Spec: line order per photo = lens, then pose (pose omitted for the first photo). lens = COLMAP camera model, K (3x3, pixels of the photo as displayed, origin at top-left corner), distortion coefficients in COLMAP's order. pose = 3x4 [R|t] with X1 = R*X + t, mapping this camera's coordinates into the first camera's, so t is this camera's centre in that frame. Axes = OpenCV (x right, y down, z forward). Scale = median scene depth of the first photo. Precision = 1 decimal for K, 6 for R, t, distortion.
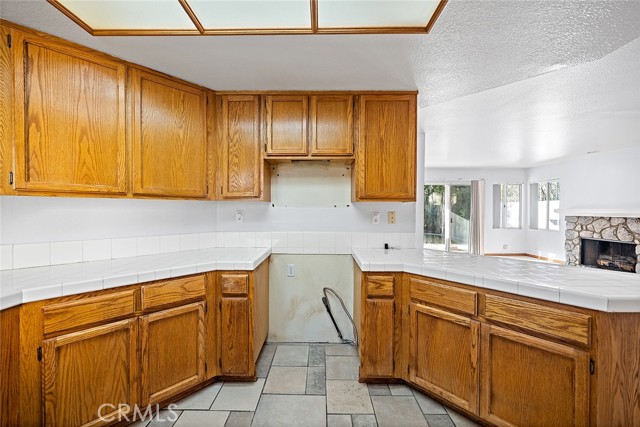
lens RADIAL K [[248.4, 0, 319.7], [0, 248.4, 211.7], [0, 0, 1]] dist [0.001077, -0.000216]
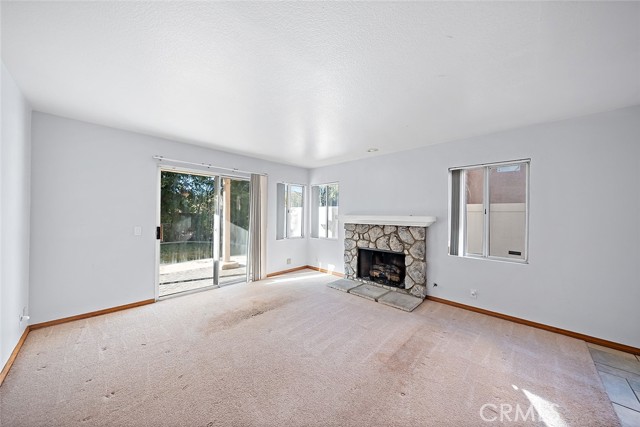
lens RADIAL K [[220.5, 0, 321.0], [0, 220.5, 214.9], [0, 0, 1]] dist [-0.000017, 0.000000]
pose [[0.692697, 0.009241, 0.721170, 0.382763], [-0.007107, 0.999957, -0.005987, -0.008018], [-0.721194, -0.000978, 0.692733, 0.544286]]
